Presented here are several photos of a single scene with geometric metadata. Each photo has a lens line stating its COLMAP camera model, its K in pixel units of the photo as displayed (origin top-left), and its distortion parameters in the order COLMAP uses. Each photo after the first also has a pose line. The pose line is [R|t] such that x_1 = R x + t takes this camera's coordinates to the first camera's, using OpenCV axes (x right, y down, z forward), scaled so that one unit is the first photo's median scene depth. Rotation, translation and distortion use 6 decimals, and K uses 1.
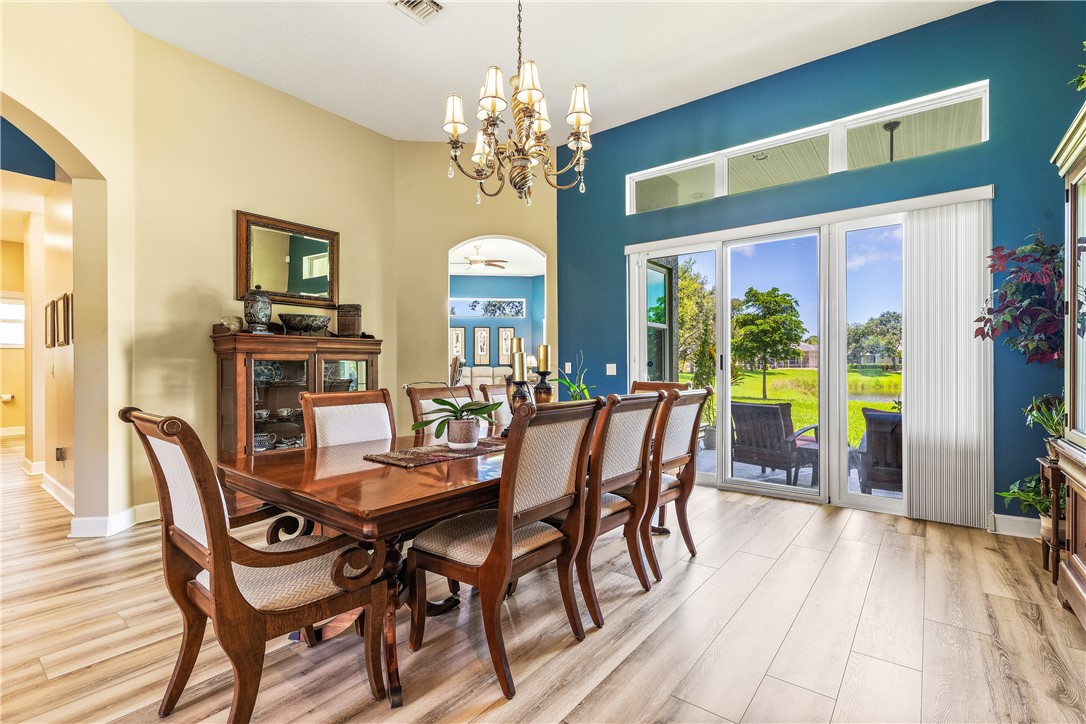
lens RADIAL K [[489.6, 0, 545.1], [0, 489.6, 364.2], [0, 0, 1]] dist [-0.001752, 0.000210]
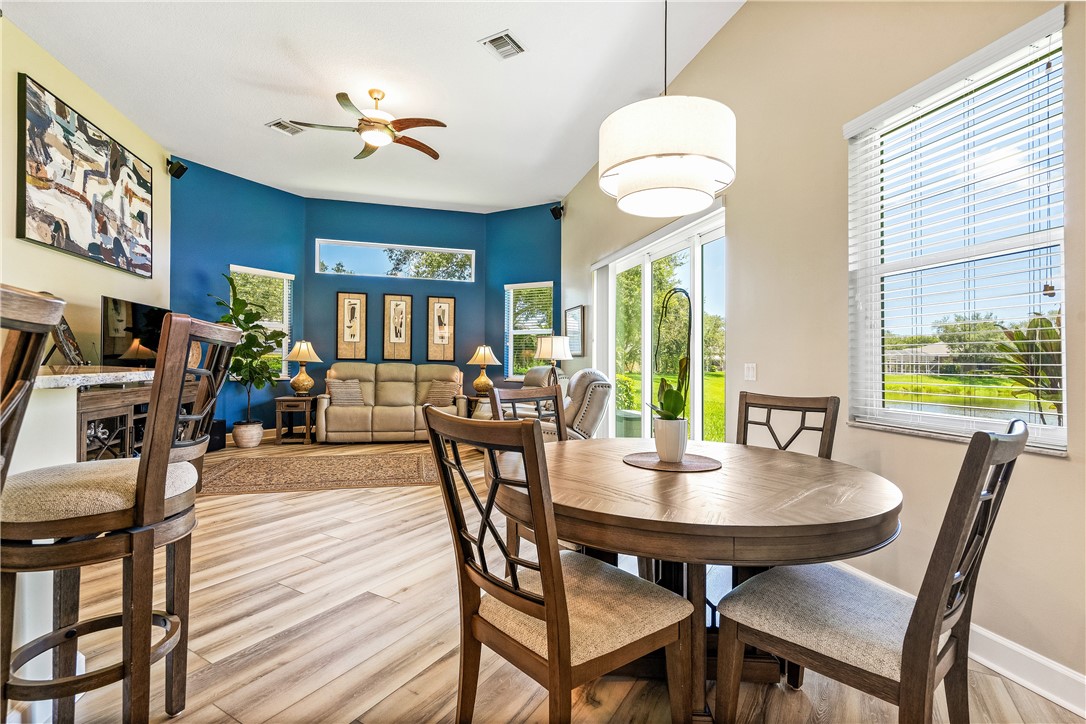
lens RADIAL K [[493.1, 0, 551.2], [0, 493.1, 362.5], [0, 0, 1]] dist [-0.000492, -0.023329]
pose [[0.989868, 0.018653, 0.140757, -0.078775], [-0.018671, 0.999825, -0.001195, 0.004843], [-0.140755, -0.001445, 0.990043, 1.022341]]
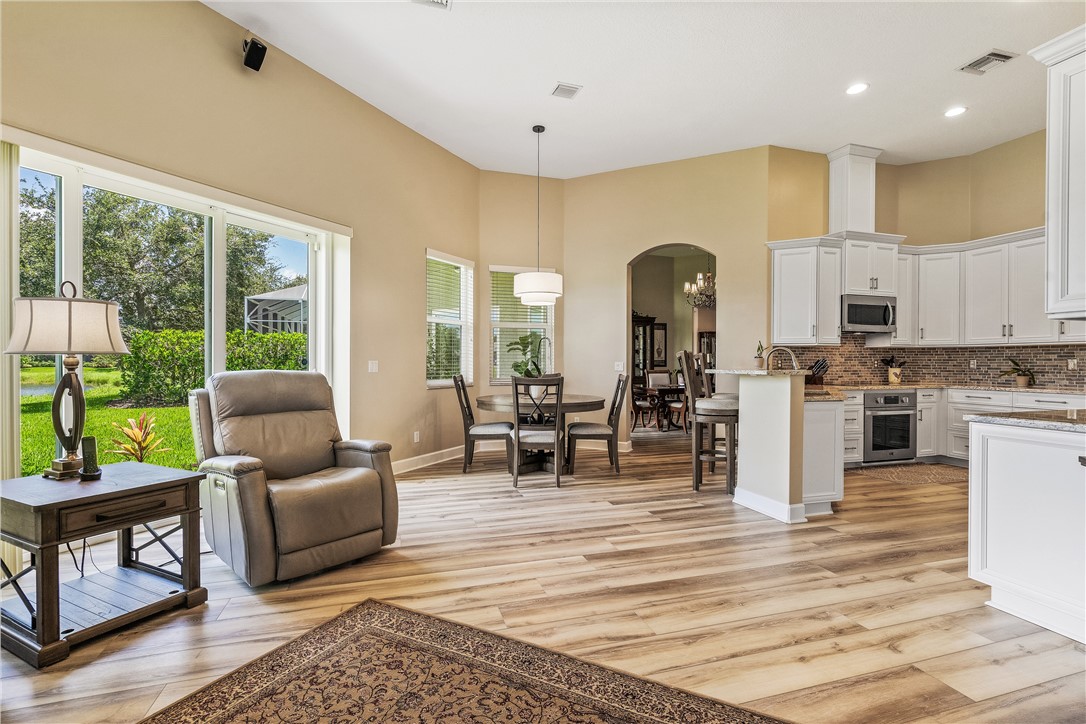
lens RADIAL K [[509.4, 0, 543.0], [0, 509.4, 362.0], [0, 0, 1]] dist [-0.000701, 0.000586]
pose [[-0.822256, 0.000786, 0.569118, -0.532077], [-0.000757, 0.999997, -0.002475, 0.004003], [-0.569118, -0.002465, -0.822252, 2.196316]]
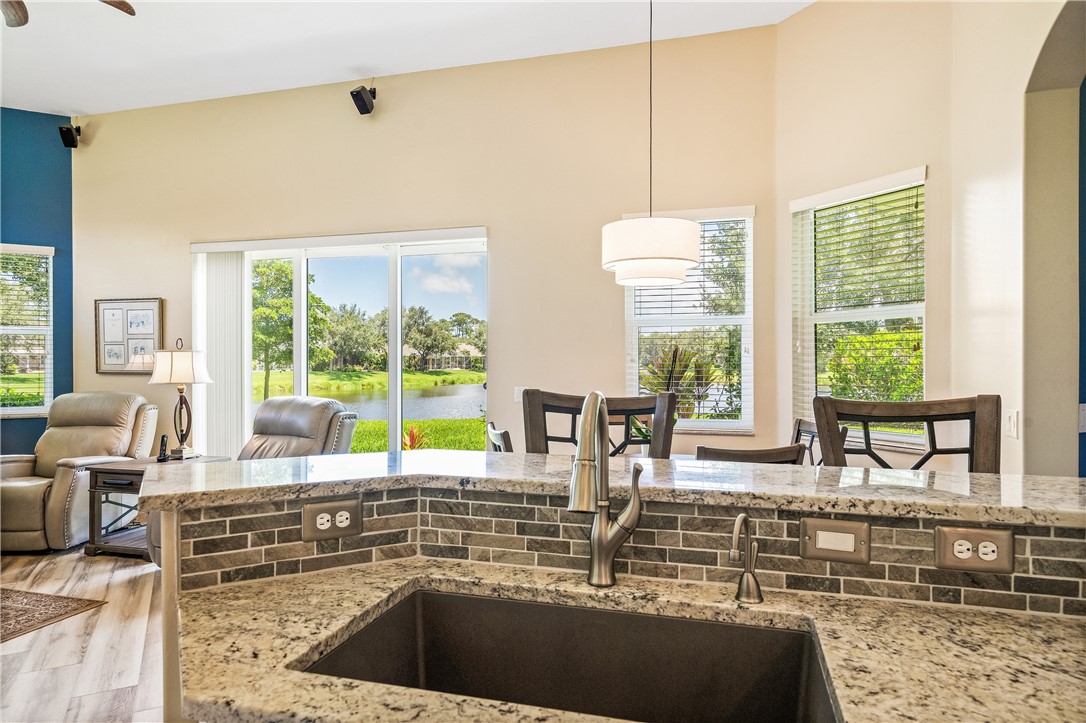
lens RADIAL K [[658.3, 0, 543.0], [0, 658.3, 361.5], [0, 0, 1]] dist [0.004954, 0.000030]
pose [[0.398083, 0.004736, 0.917337, -0.591745], [-0.002970, 0.999988, -0.003874, -0.032500], [-0.917345, -0.001183, 0.398092, 1.207170]]
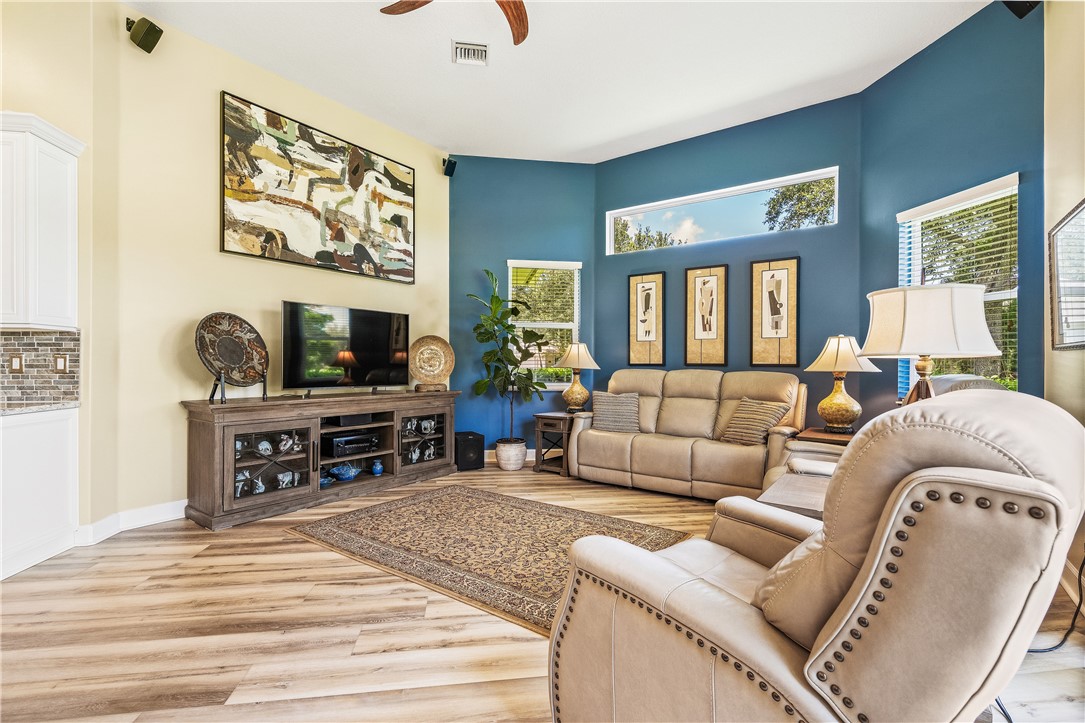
lens RADIAL K [[497.3, 0, 547.7], [0, 497.3, 364.5], [0, 0, 1]] dist [-0.004115, 0.000123]
pose [[0.731624, 0.007477, -0.681667, 0.121088], [-0.006030, 0.999972, 0.004497, 0.001029], [0.681681, 0.000821, 0.731649, 1.610266]]
